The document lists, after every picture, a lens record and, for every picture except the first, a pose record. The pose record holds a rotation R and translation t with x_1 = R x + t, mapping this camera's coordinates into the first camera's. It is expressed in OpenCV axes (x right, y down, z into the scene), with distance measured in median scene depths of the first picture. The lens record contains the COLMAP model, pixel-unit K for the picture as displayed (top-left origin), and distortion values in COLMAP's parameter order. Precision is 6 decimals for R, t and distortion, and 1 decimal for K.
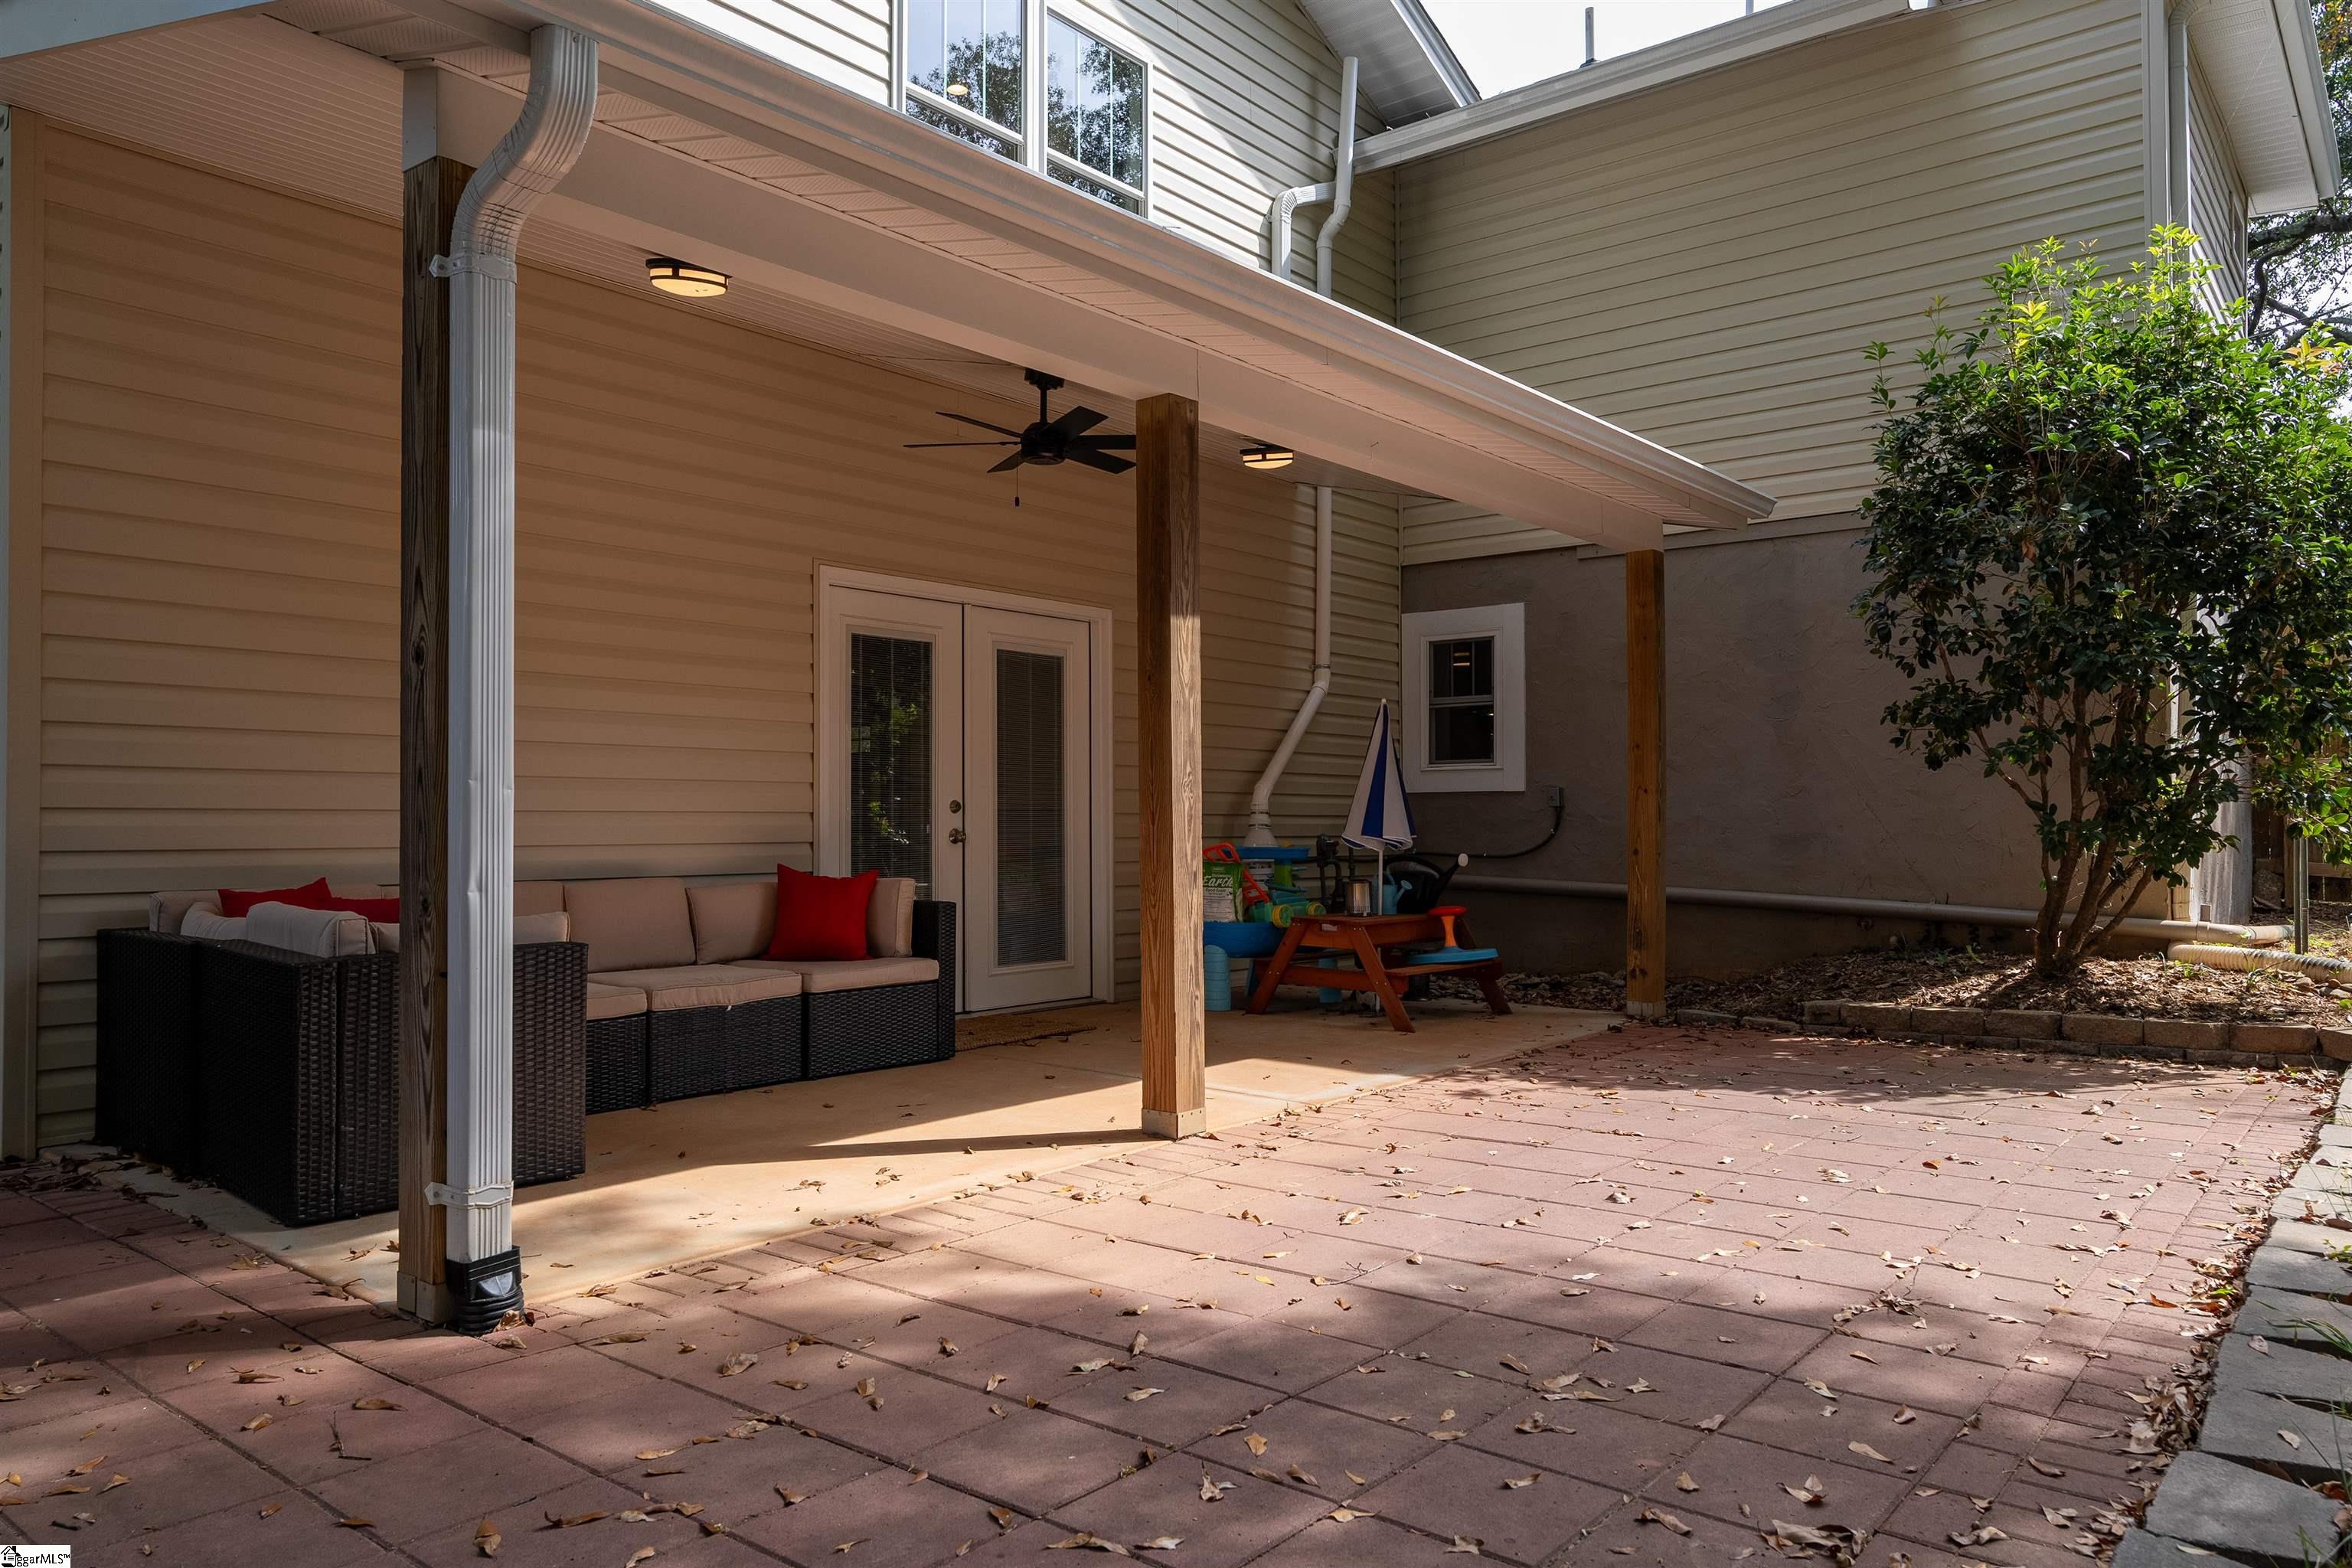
lens RADIAL K [[1583.5, 0, 1178.3], [0, 1583.5, 803.7], [0, 0, 1]] dist [0.006630, -0.004863]
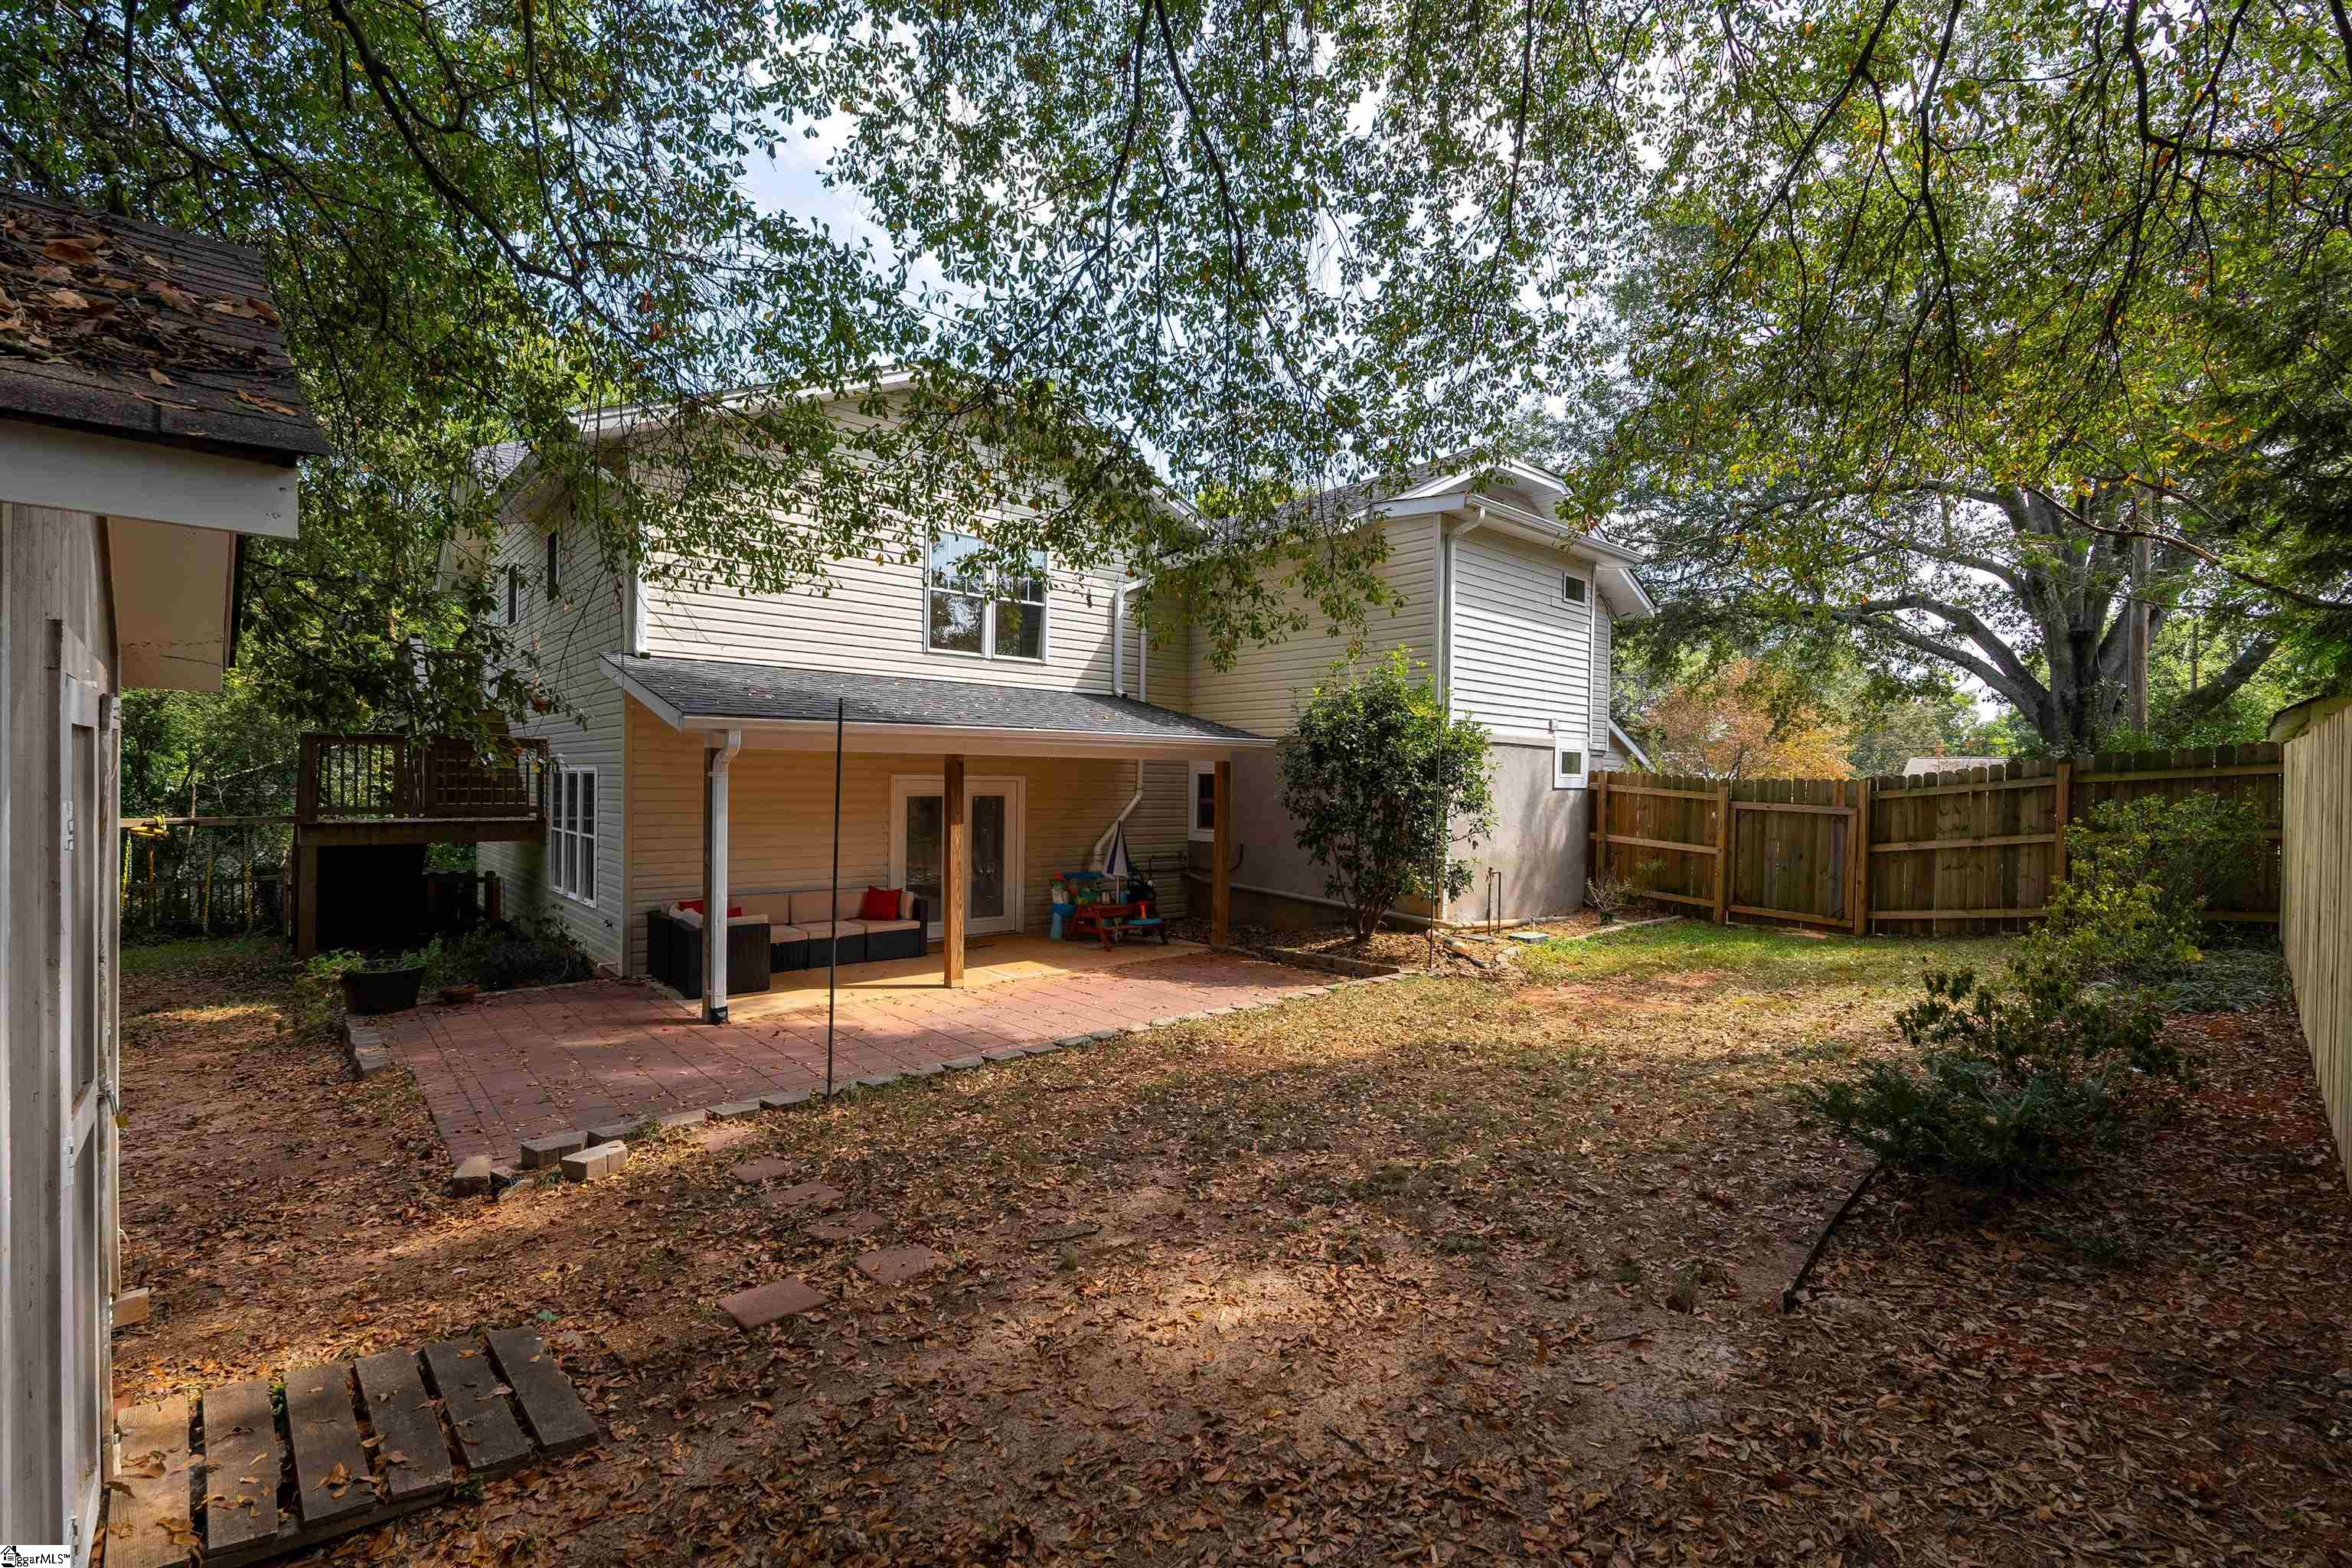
lens RADIAL K [[1030.2, 0, 1165.0], [0, 1030.2, 787.9], [0, 0, 1]] dist [-0.004339, -0.000268]
pose [[0.986988, 0.019990, -0.159543, 0.735596], [-0.016297, 0.999569, 0.024424, -0.248152], [0.159963, -0.021506, 0.986889, -0.960473]]
